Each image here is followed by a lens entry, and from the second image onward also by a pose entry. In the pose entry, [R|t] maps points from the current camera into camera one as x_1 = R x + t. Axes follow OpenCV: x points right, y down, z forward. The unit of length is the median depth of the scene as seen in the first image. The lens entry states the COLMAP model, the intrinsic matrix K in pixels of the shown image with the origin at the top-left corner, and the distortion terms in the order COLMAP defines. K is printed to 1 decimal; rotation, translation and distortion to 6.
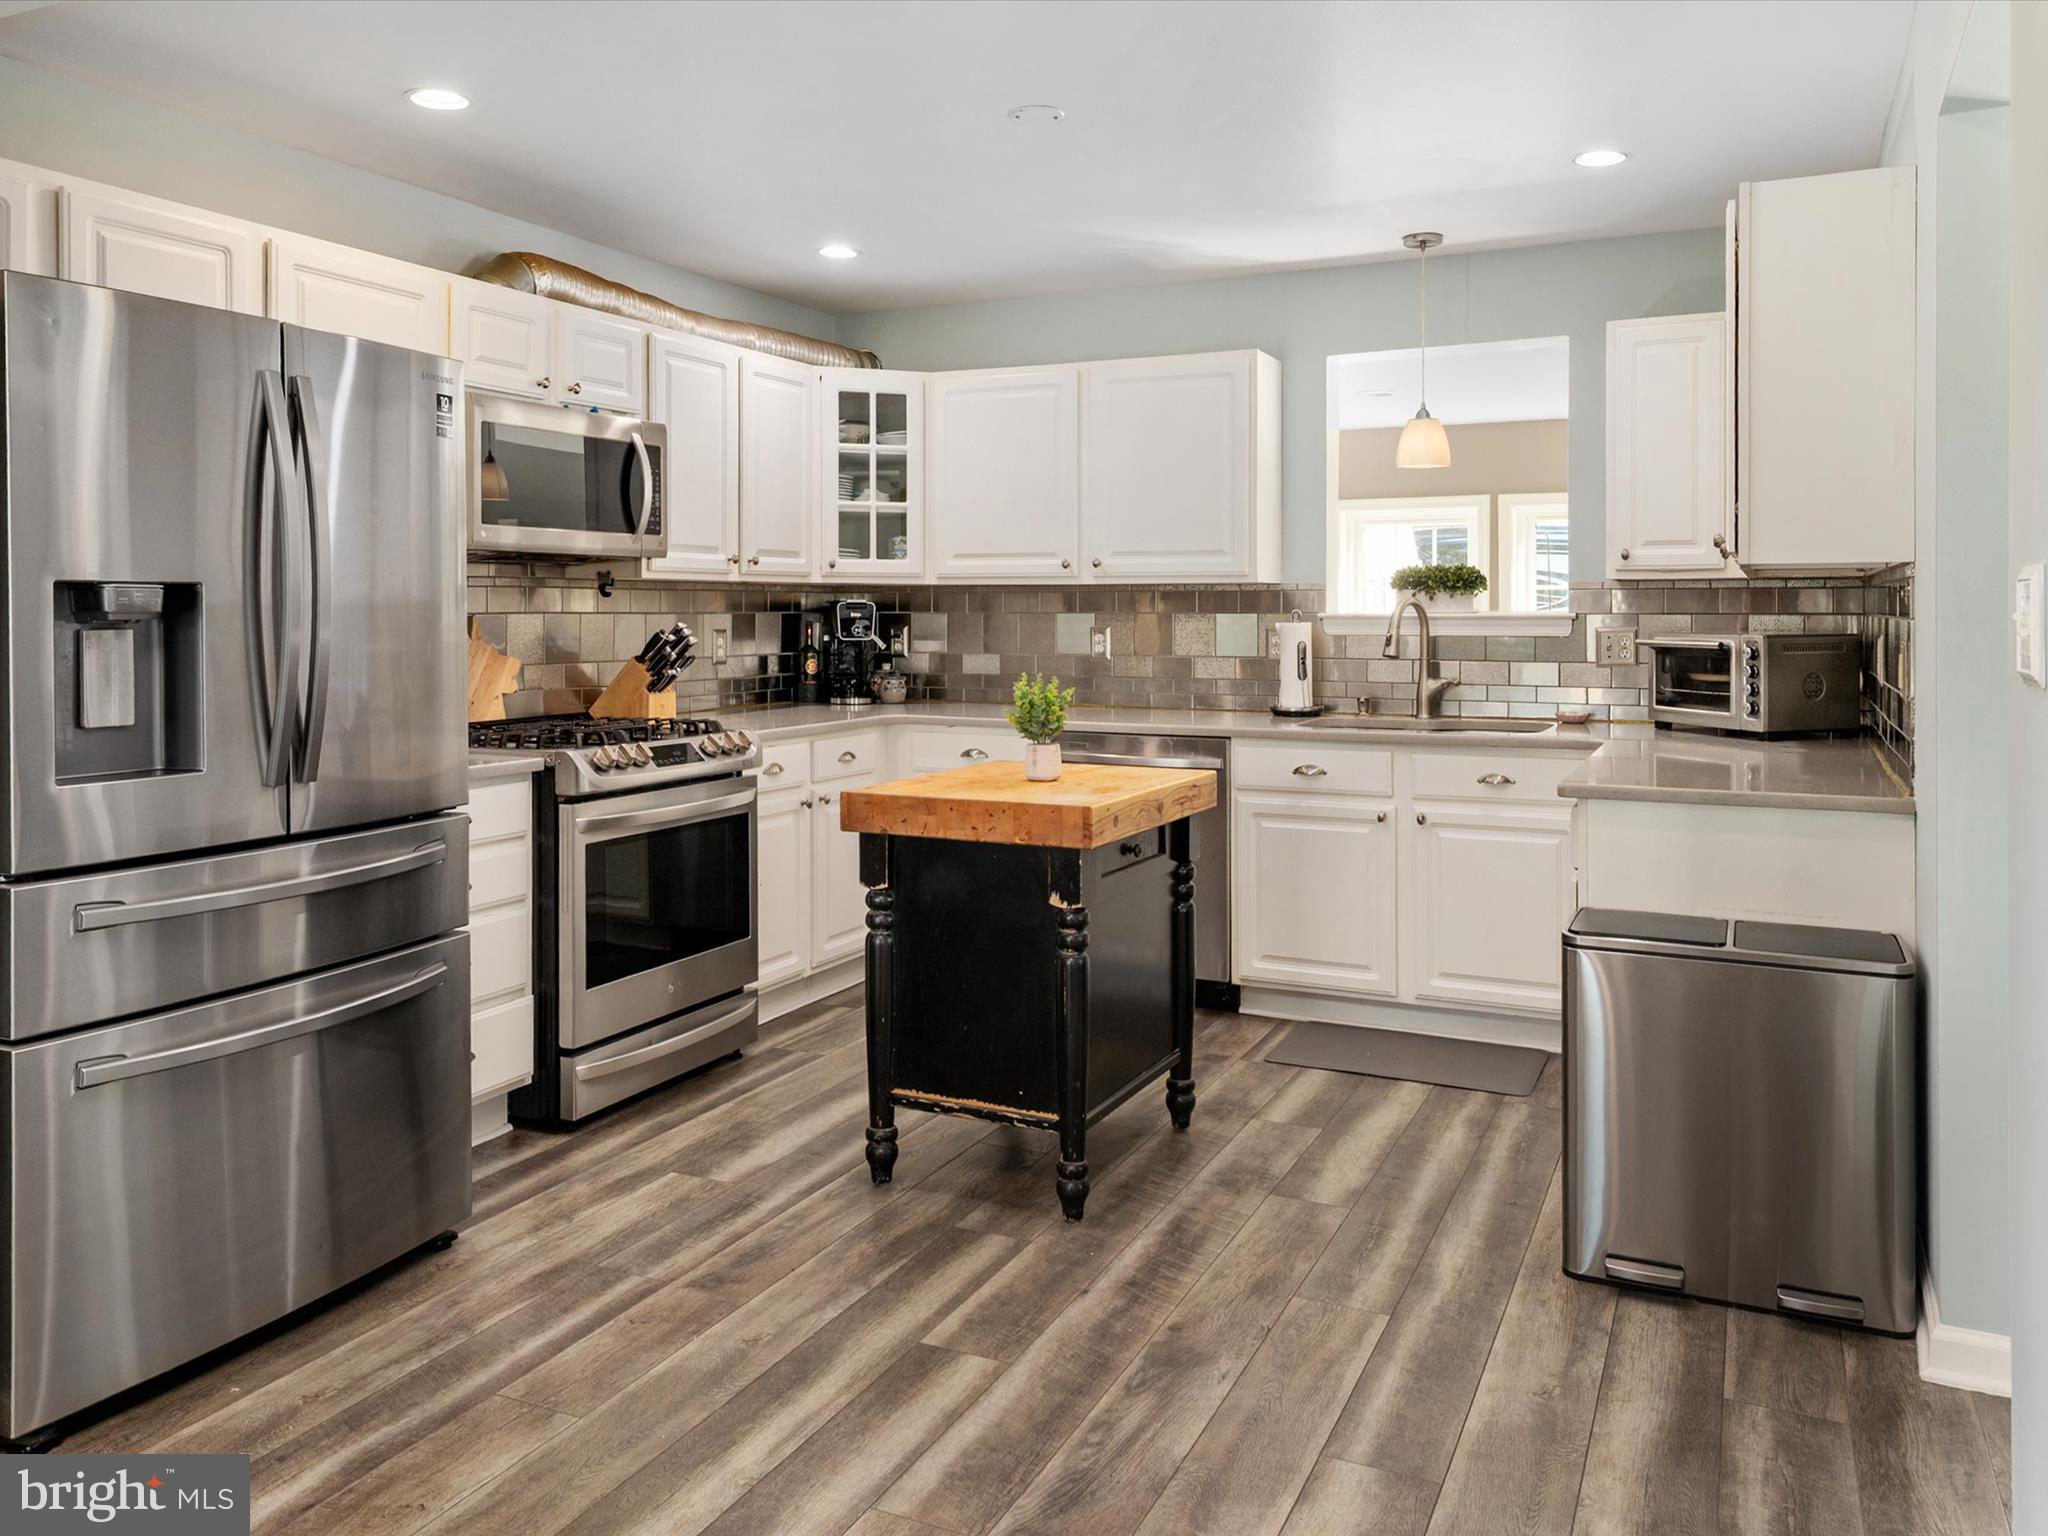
lens RADIAL K [[1510.7, 0, 1024.0], [0, 1510.7, 768.0], [0, 0, 1]] dist [0.024833, 0.003702]
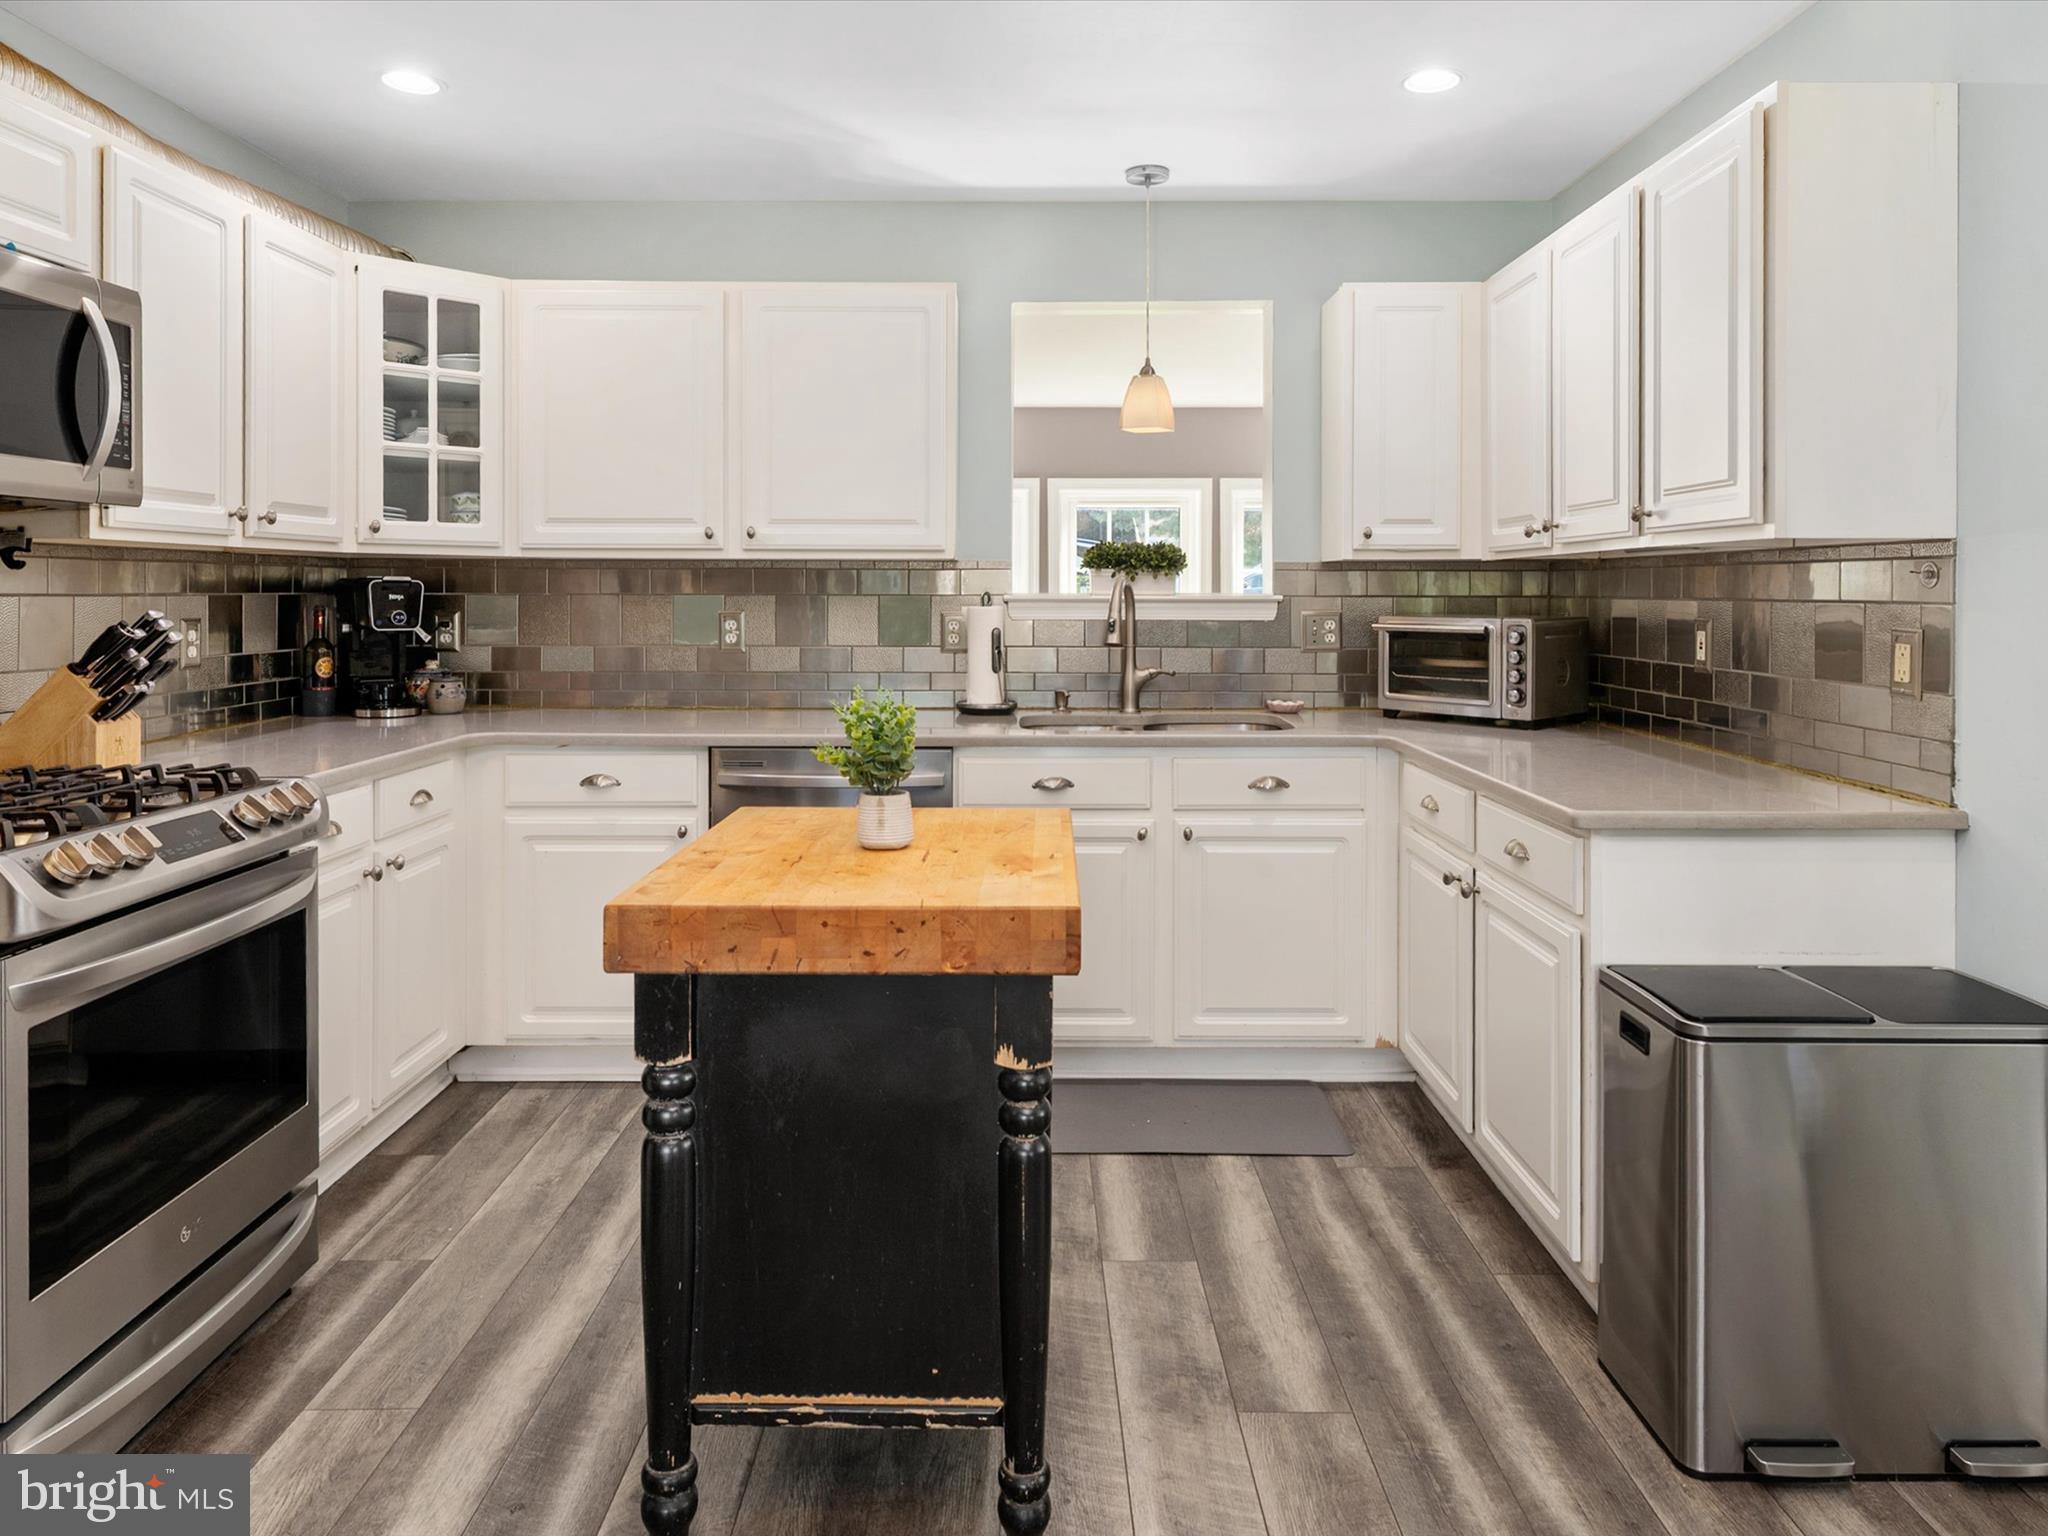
lens RADIAL K [[1322.4, 0, 1012.0], [0, 1322.4, 665.1], [0, 0, 1]] dist [0.006420, 0.000107]
pose [[0.903287, -0.022693, 0.428436, -0.145128], [0.043334, 0.998319, -0.038484, -0.036900], [-0.426842, 0.053328, 0.902752, 0.353627]]
